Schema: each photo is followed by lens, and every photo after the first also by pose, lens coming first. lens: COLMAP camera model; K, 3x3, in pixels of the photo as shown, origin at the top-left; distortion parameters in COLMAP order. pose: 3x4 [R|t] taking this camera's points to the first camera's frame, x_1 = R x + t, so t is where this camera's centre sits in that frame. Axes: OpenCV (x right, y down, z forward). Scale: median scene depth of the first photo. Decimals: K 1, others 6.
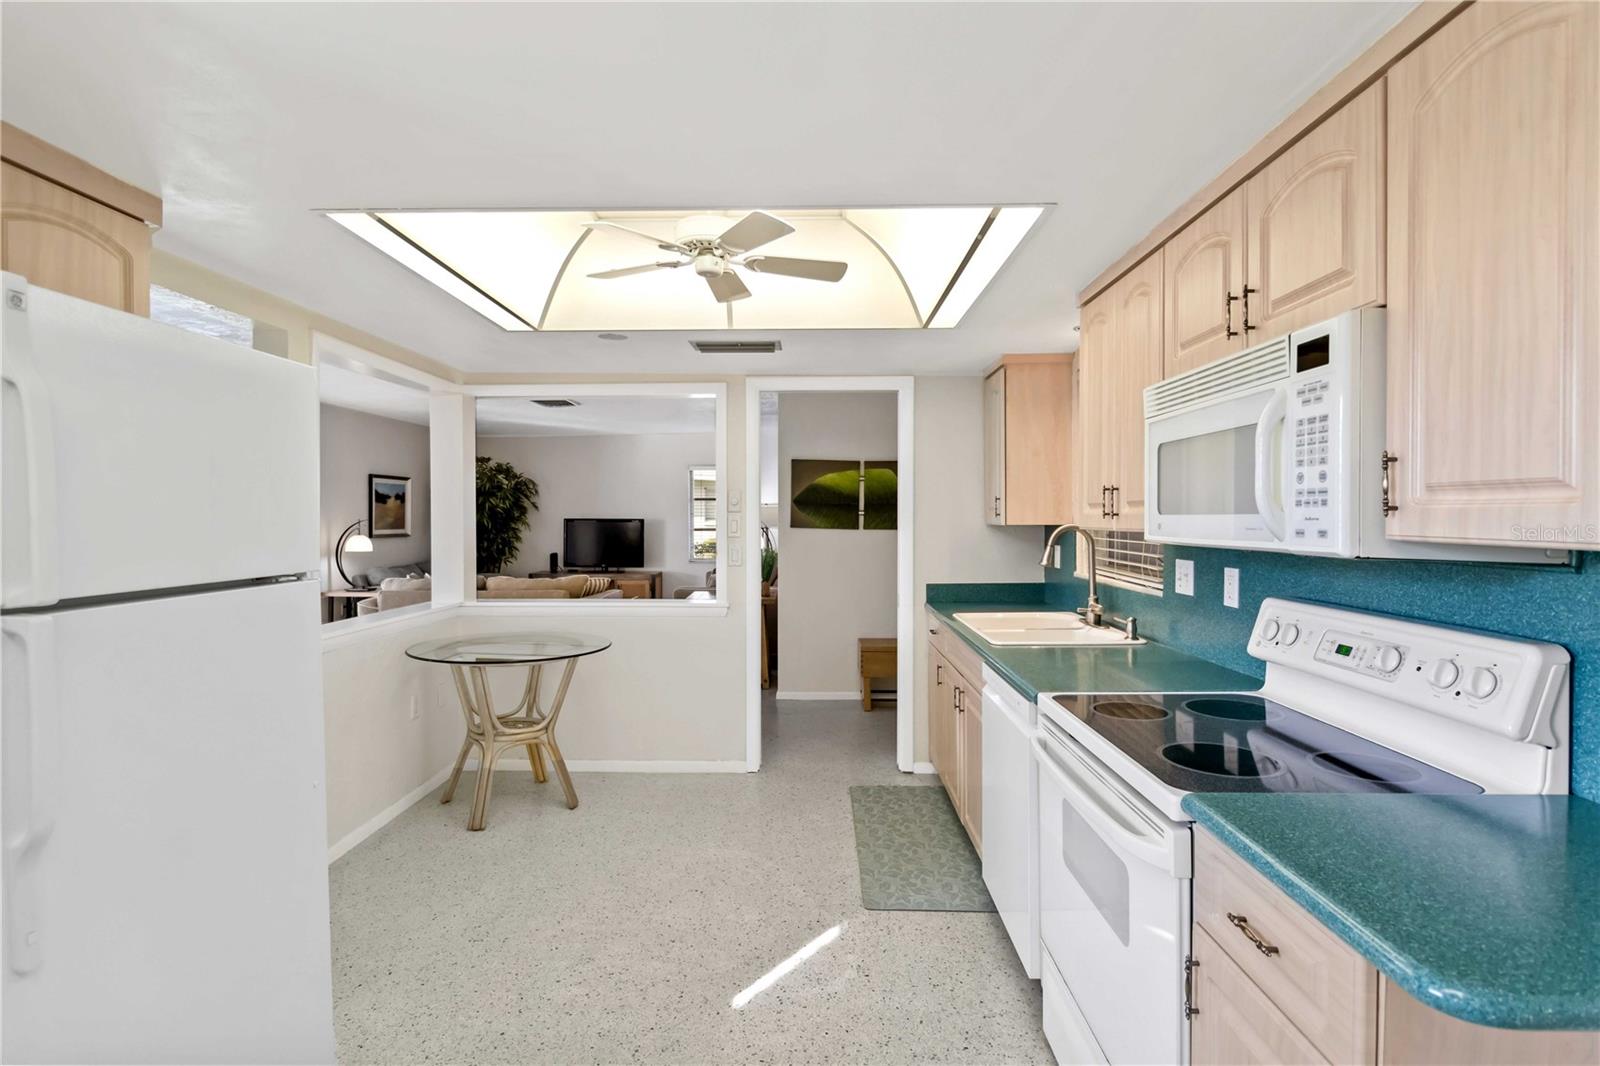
lens RADIAL K [[773.7, 0, 799.2], [0, 773.7, 526.5], [0, 0, 1]] dist [-0.000130, -0.000887]
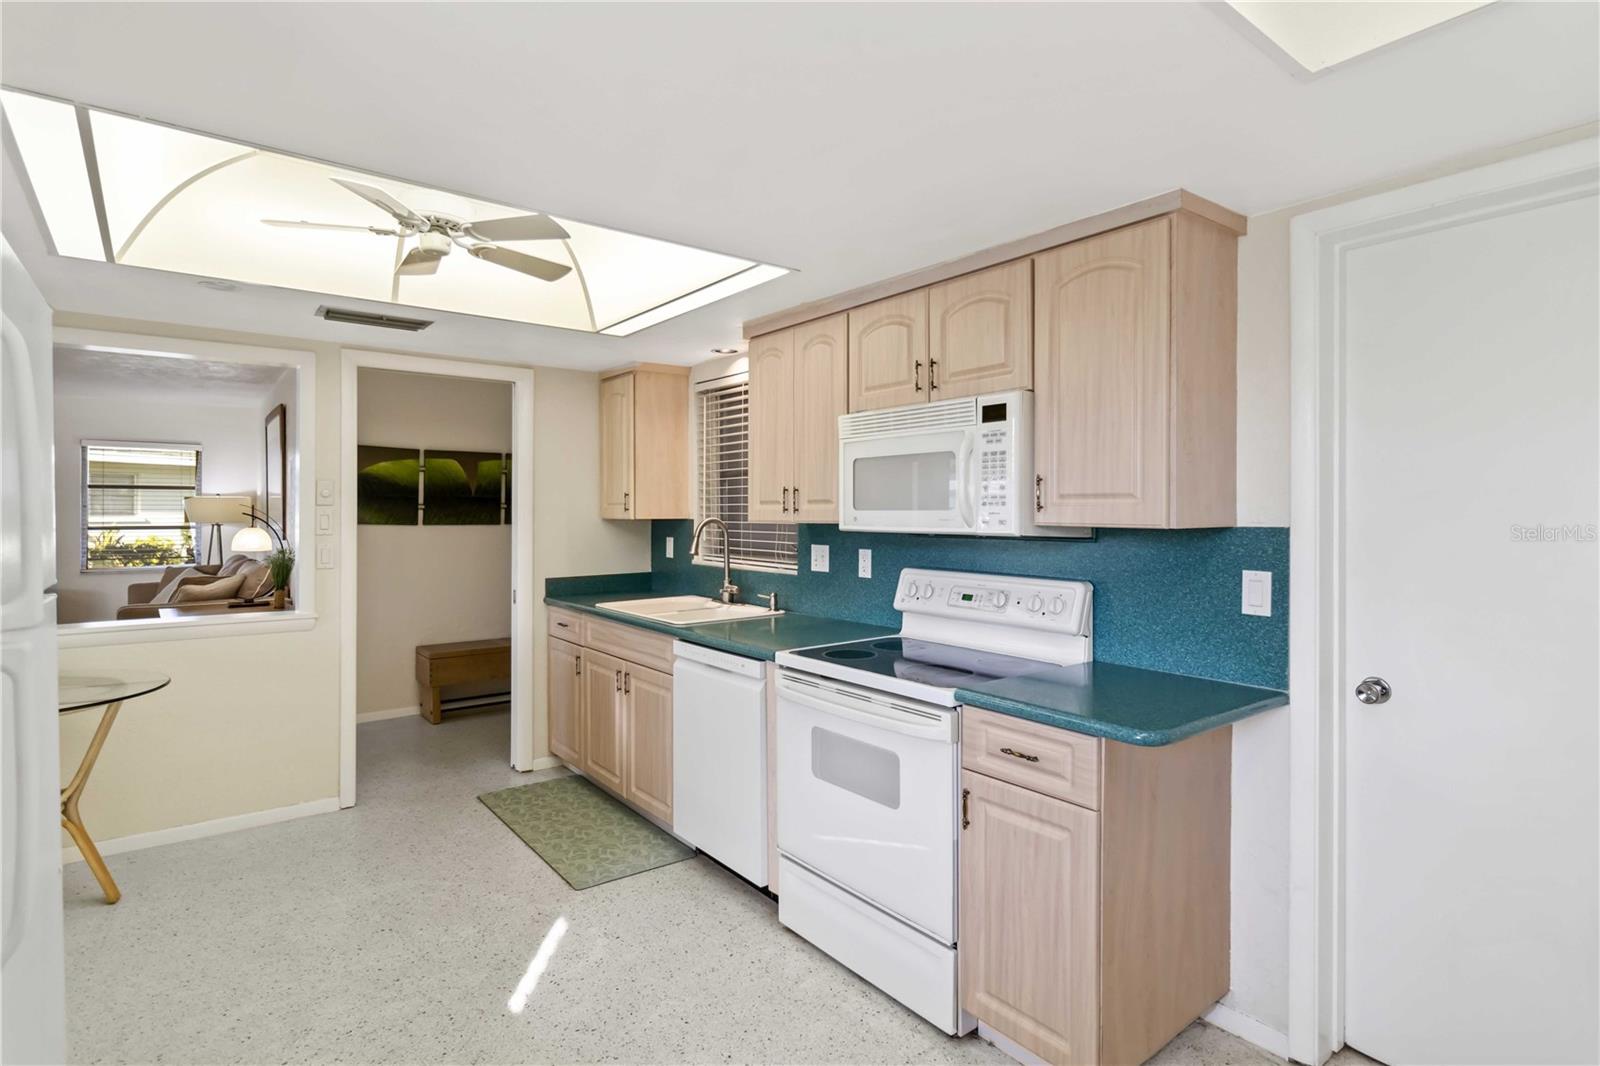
lens RADIAL K [[816.2, 0, 801.1], [0, 816.2, 513.0], [0, 0, 1]] dist [0.000962, -0.000795]
pose [[0.775351, -0.000130, 0.631531, -0.427016], [0.006595, 0.999947, -0.007891, 0.000275], [-0.631496, 0.010283, 0.775311, -0.047523]]
